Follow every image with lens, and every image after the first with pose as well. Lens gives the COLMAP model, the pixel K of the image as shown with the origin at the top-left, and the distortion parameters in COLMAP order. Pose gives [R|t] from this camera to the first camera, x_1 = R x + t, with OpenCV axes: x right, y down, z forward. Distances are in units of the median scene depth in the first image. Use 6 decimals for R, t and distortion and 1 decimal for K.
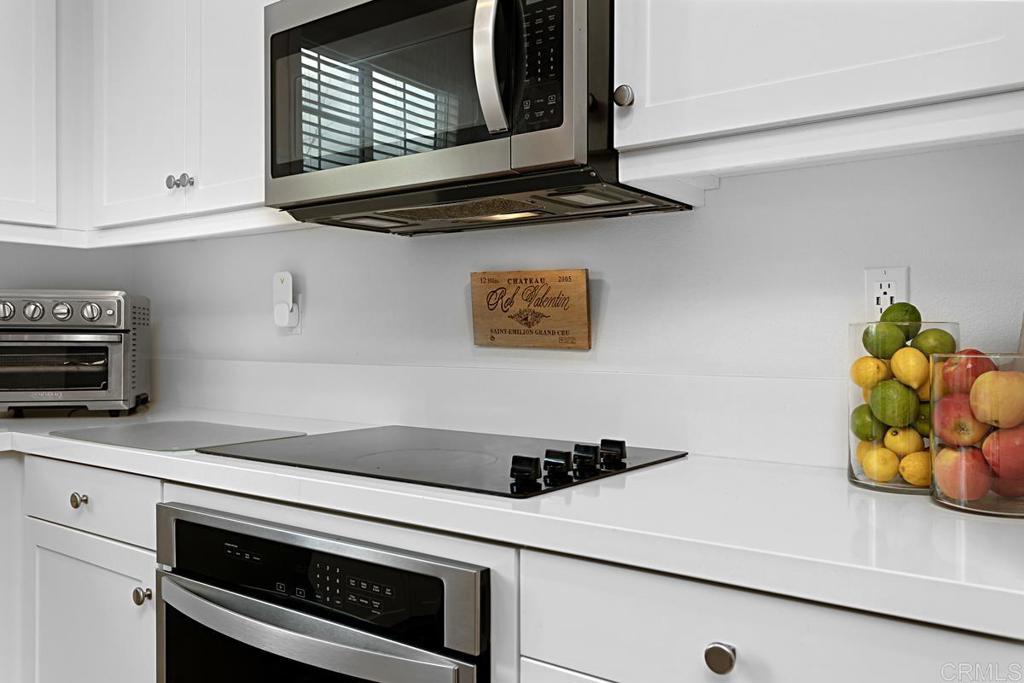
lens RADIAL K [[831.8, 0, 503.5], [0, 831.8, 344.1], [0, 0, 1]] dist [0.018492, 0.000610]
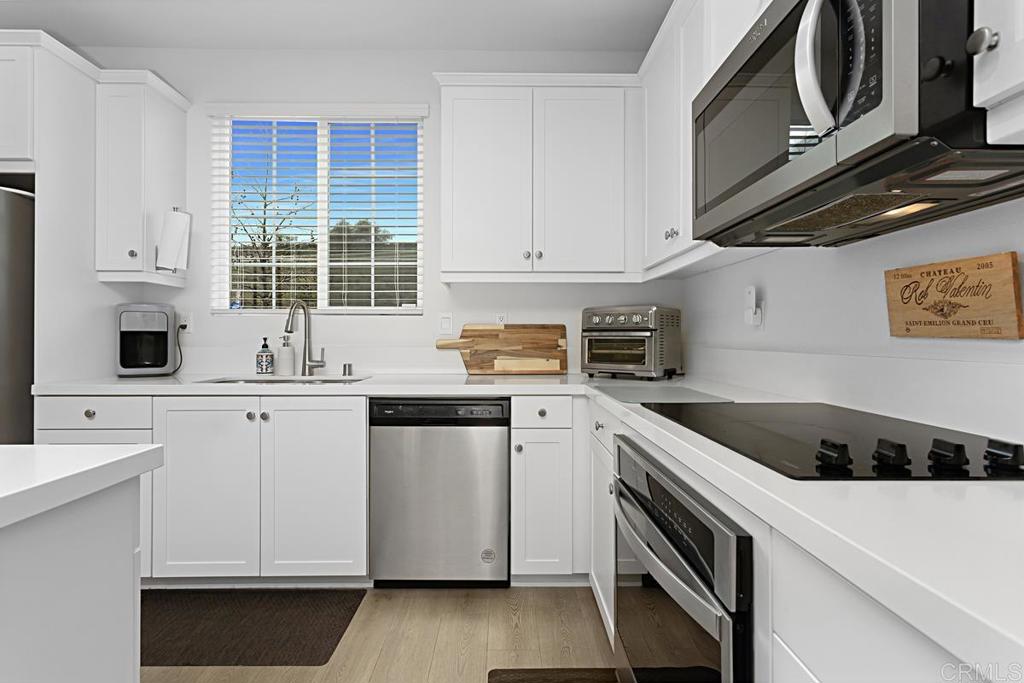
lens RADIAL K [[488.4, 0, 507.8], [0, 488.4, 336.0], [0, 0, 1]] dist [-0.008025, 0.000880]
pose [[0.609178, -0.004410, -0.793022, 0.175421], [-0.007184, 0.999913, -0.011080, 0.011971], [0.793001, 0.012447, 0.609093, 0.221101]]
